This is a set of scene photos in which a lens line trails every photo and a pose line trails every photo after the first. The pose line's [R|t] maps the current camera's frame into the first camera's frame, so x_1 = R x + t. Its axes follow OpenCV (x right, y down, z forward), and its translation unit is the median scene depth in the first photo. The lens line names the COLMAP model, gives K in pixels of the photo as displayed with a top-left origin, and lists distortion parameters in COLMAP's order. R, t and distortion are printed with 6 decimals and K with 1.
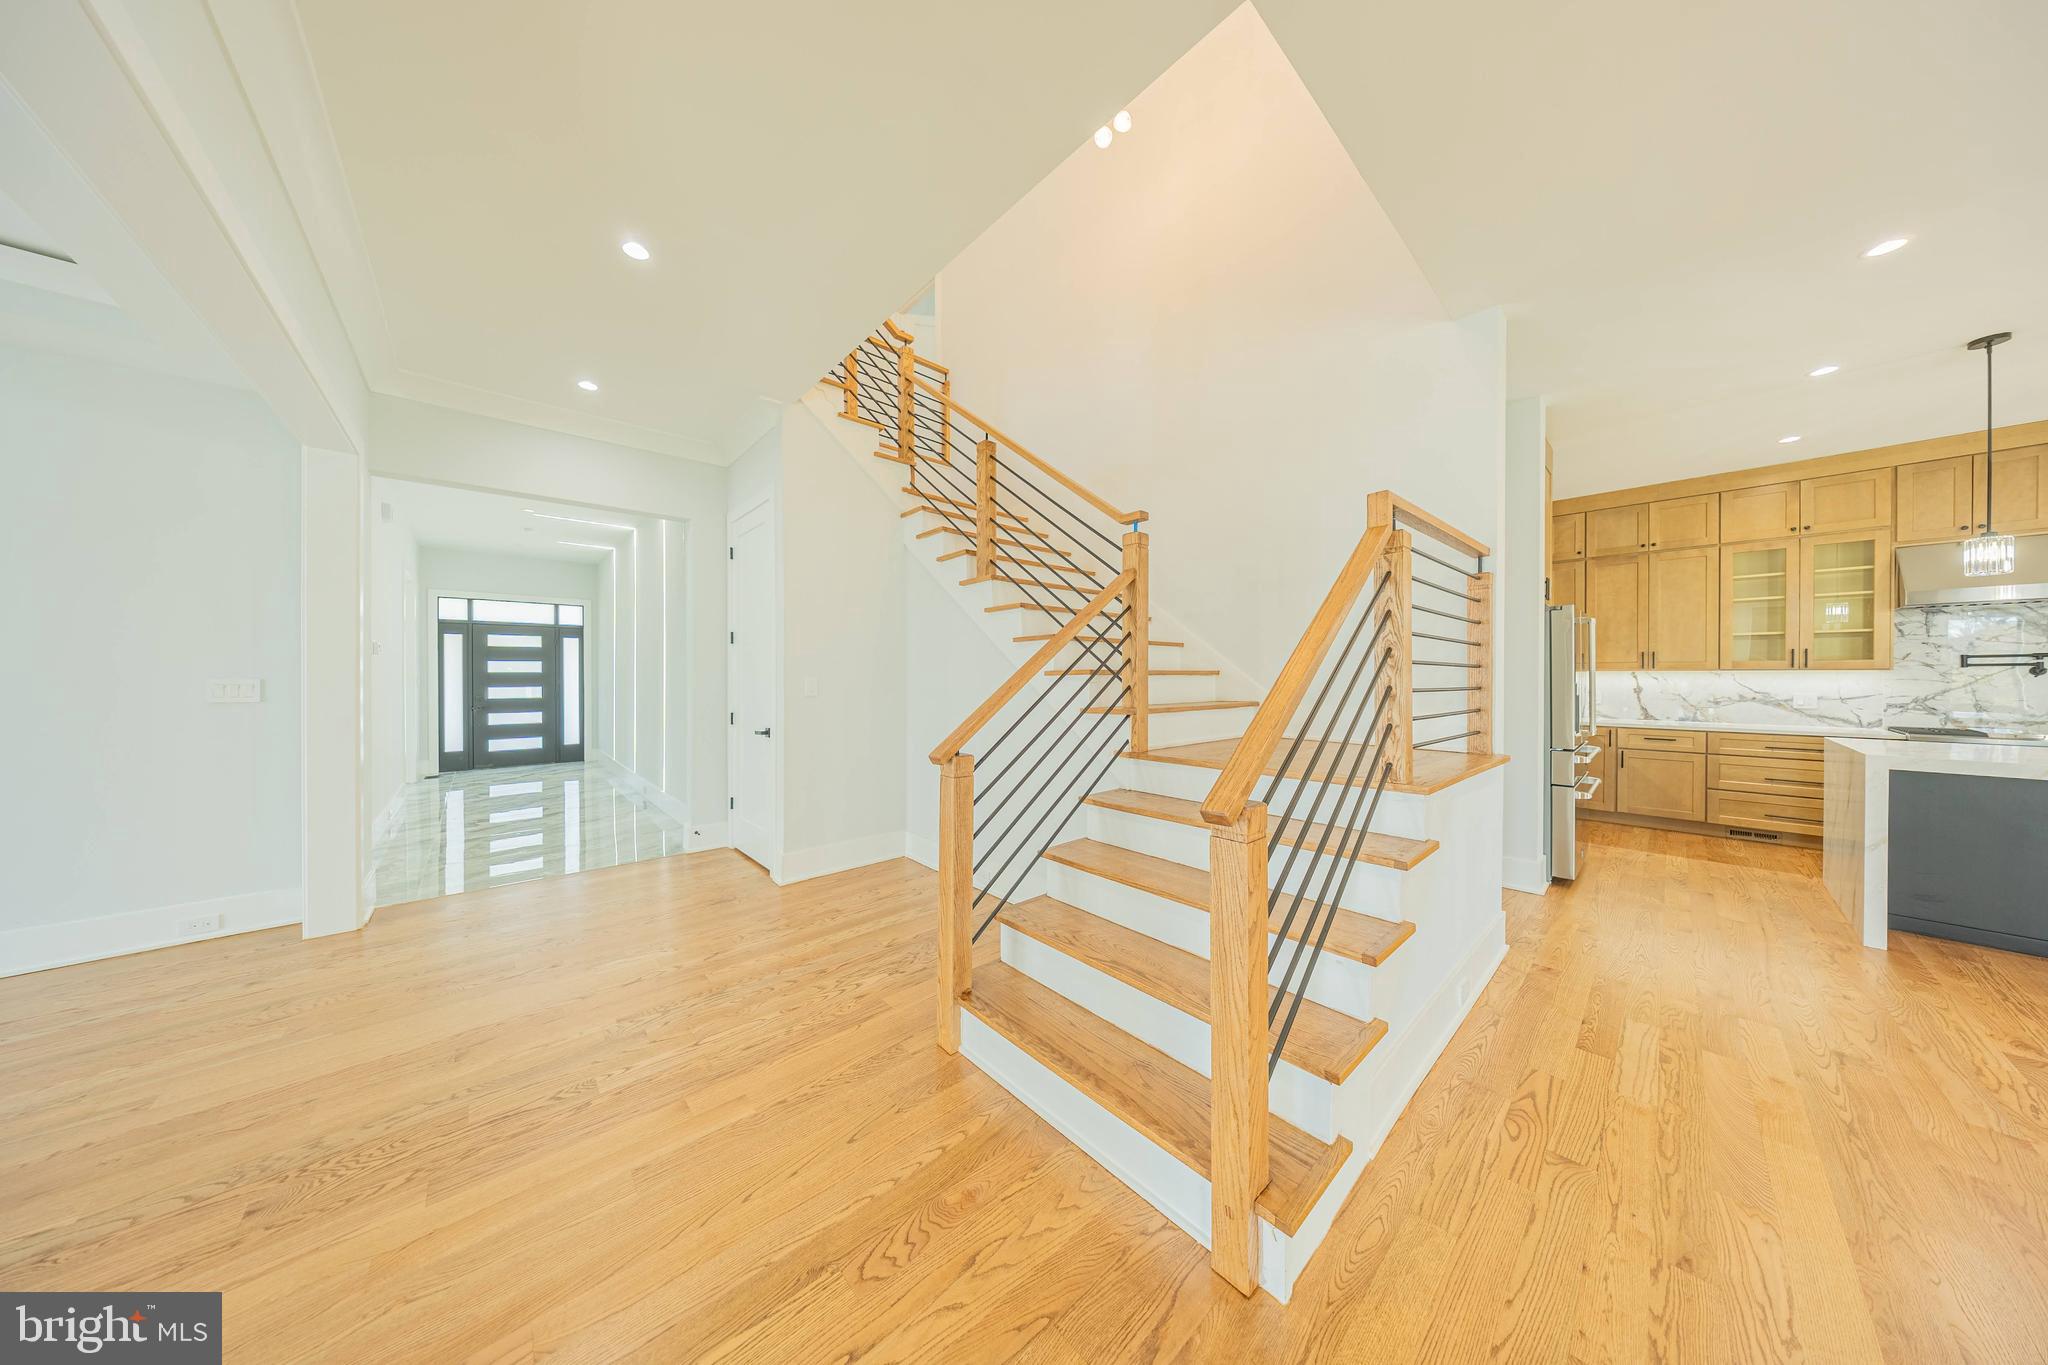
lens RADIAL K [[593.0, 0, 1029.4], [0, 593.0, 678.9], [0, 0, 1]] dist [-0.008274, 0.000515]
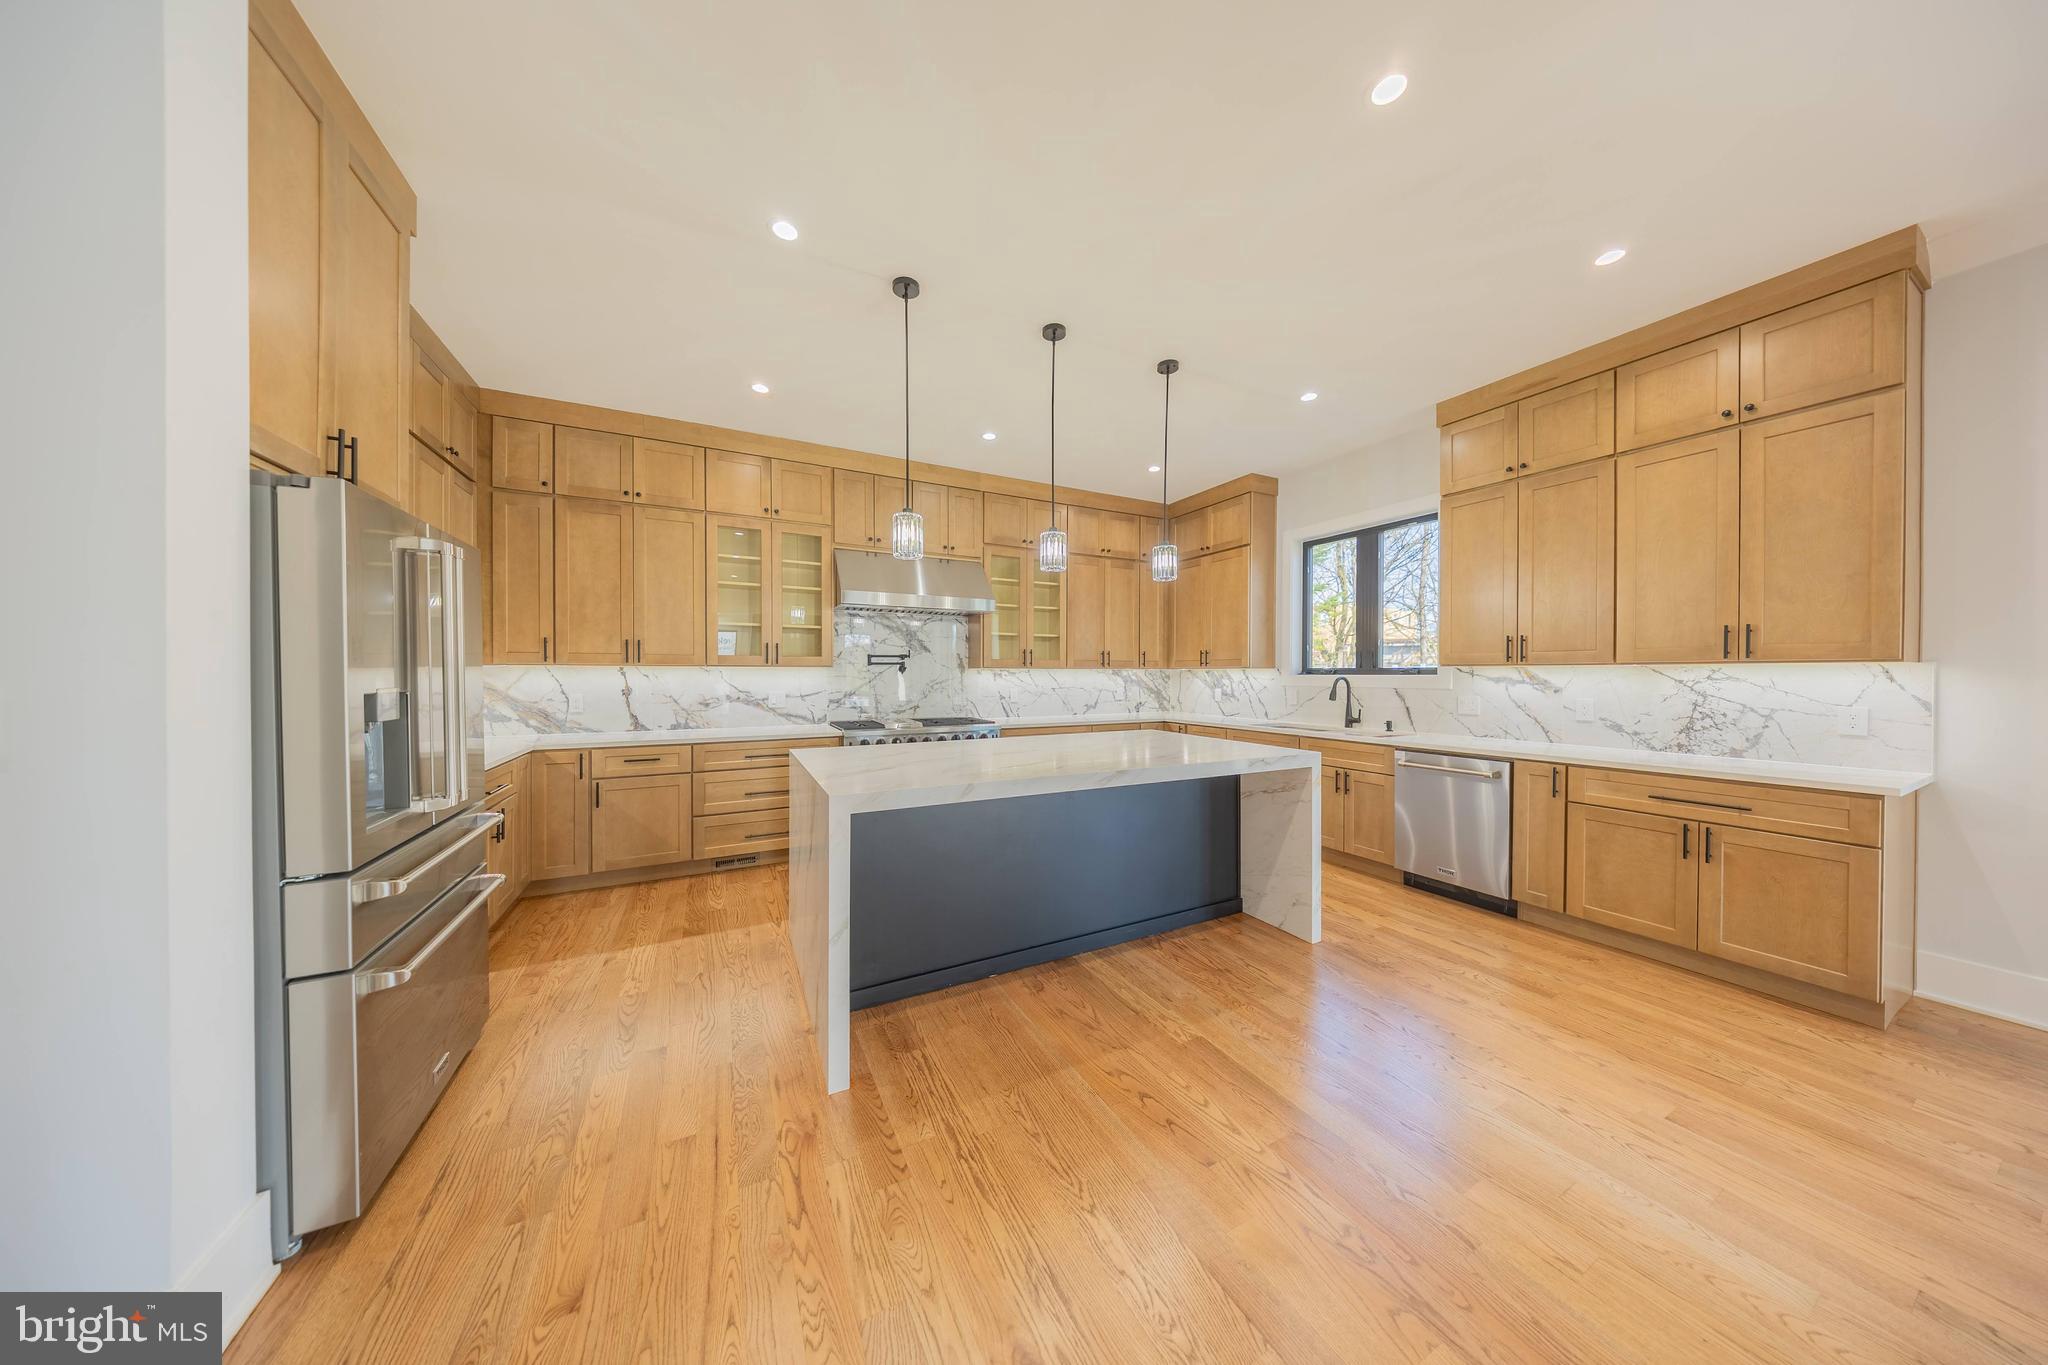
lens RADIAL K [[593.0, 0, 1019.3], [0, 593.0, 677.3], [0, 0, 1]] dist [-0.008274, 0.000515]
pose [[0.267708, -0.007809, 0.963469, 0.551740], [0.003560, 0.999968, 0.007115, -0.003746], [-0.963494, 0.001525, 0.267727, 0.397088]]
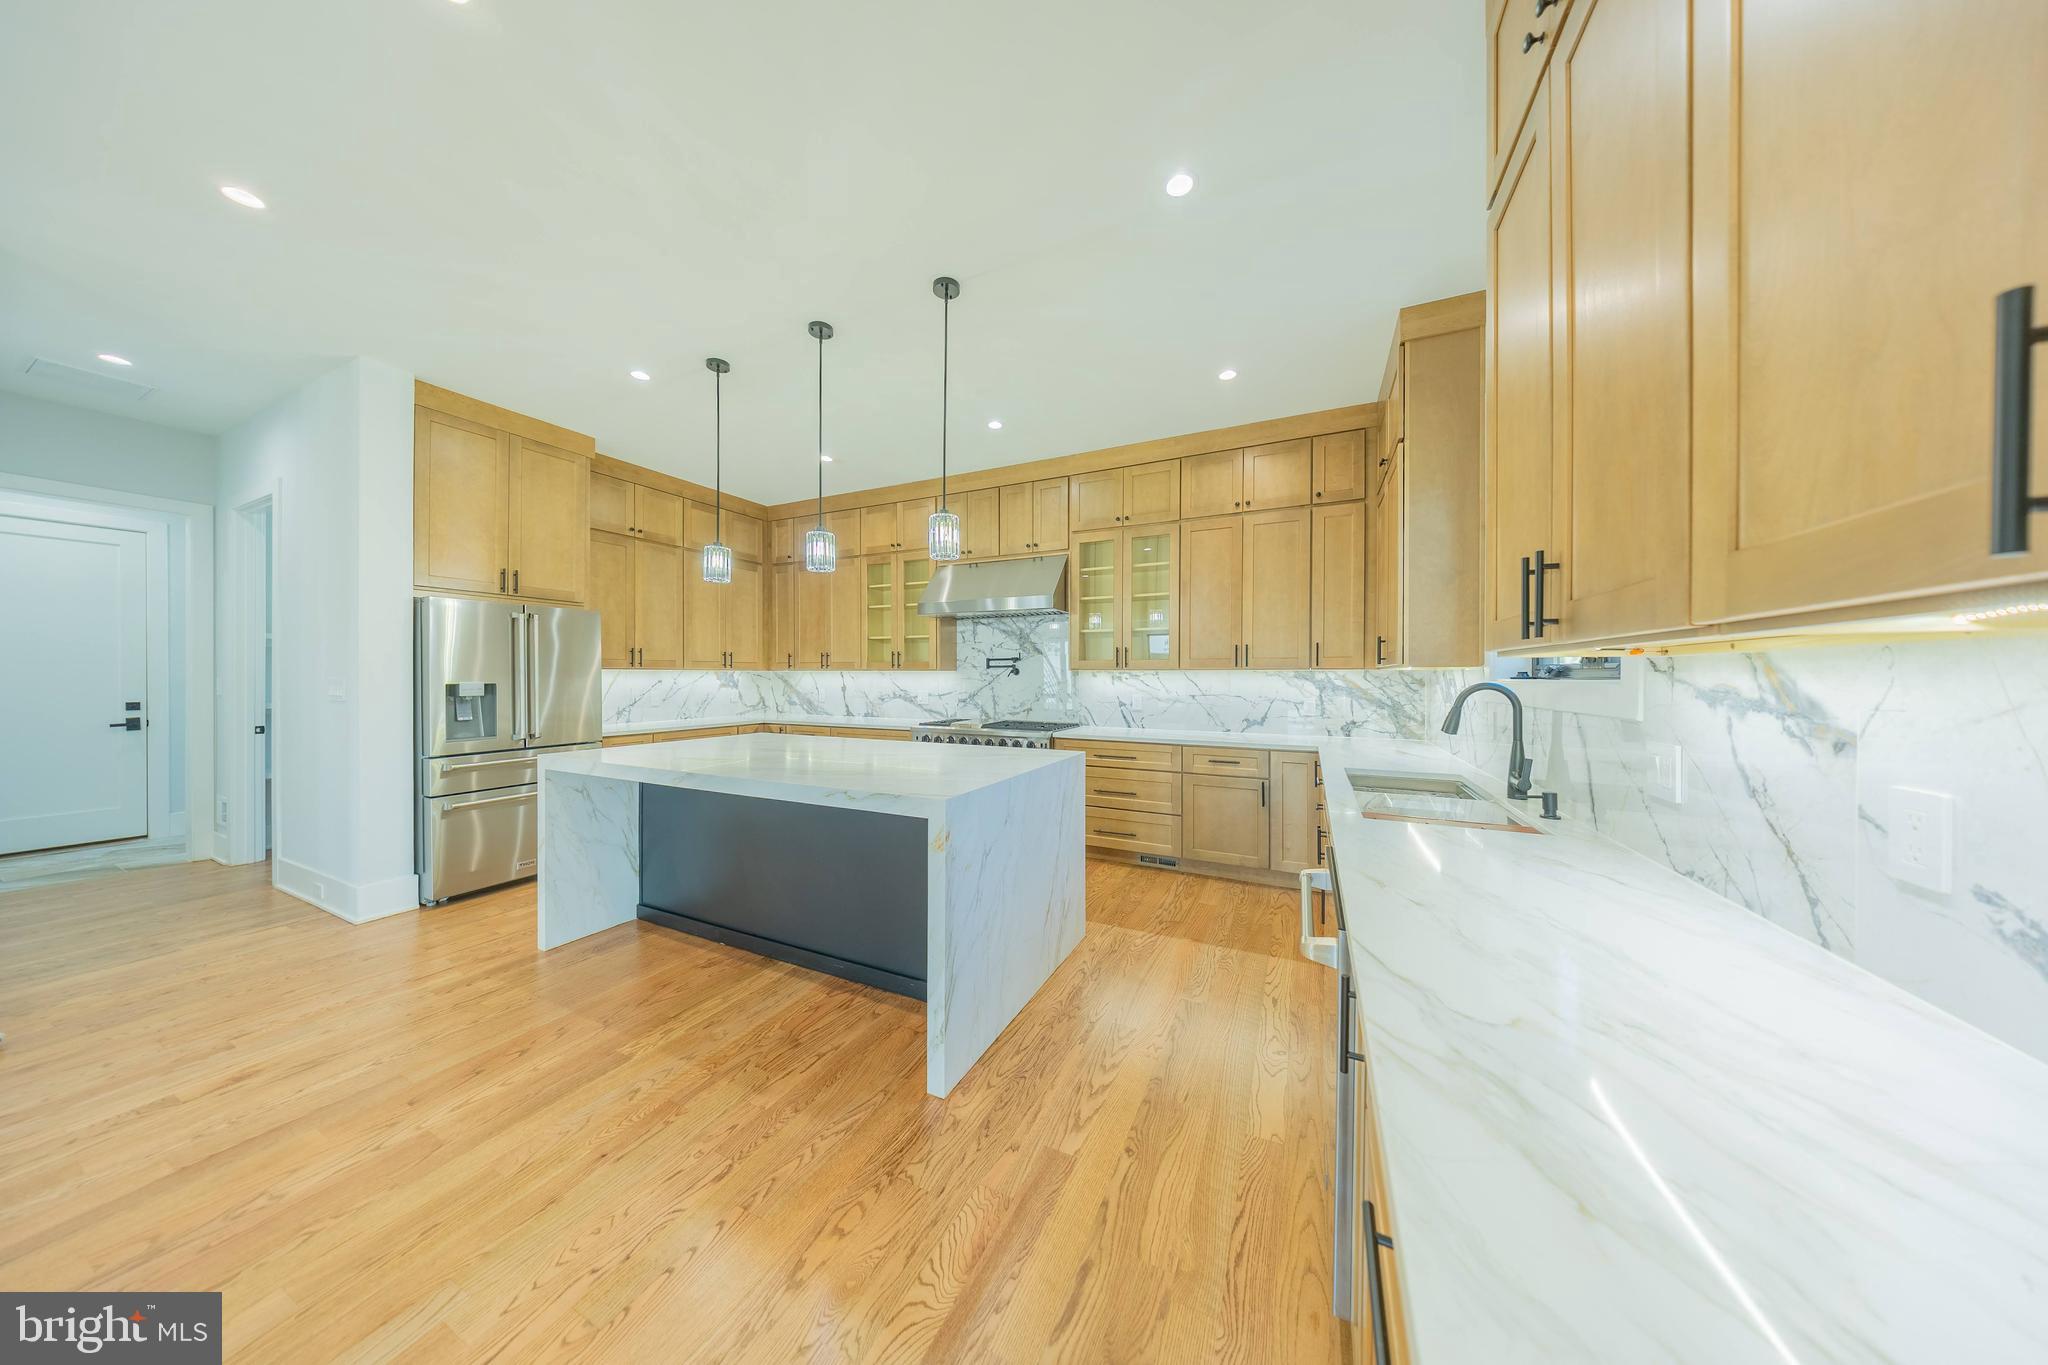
lens RADIAL K [[593.0, 0, 1029.8], [0, 593.0, 674.2], [0, 0, 1]] dist [-0.008274, 0.000515]
pose [[0.926640, 0.001521, 0.375946, 1.164182], [0.000969, 0.999979, -0.006434, -0.000121], [-0.375948, 0.006327, 0.926619, -0.151965]]
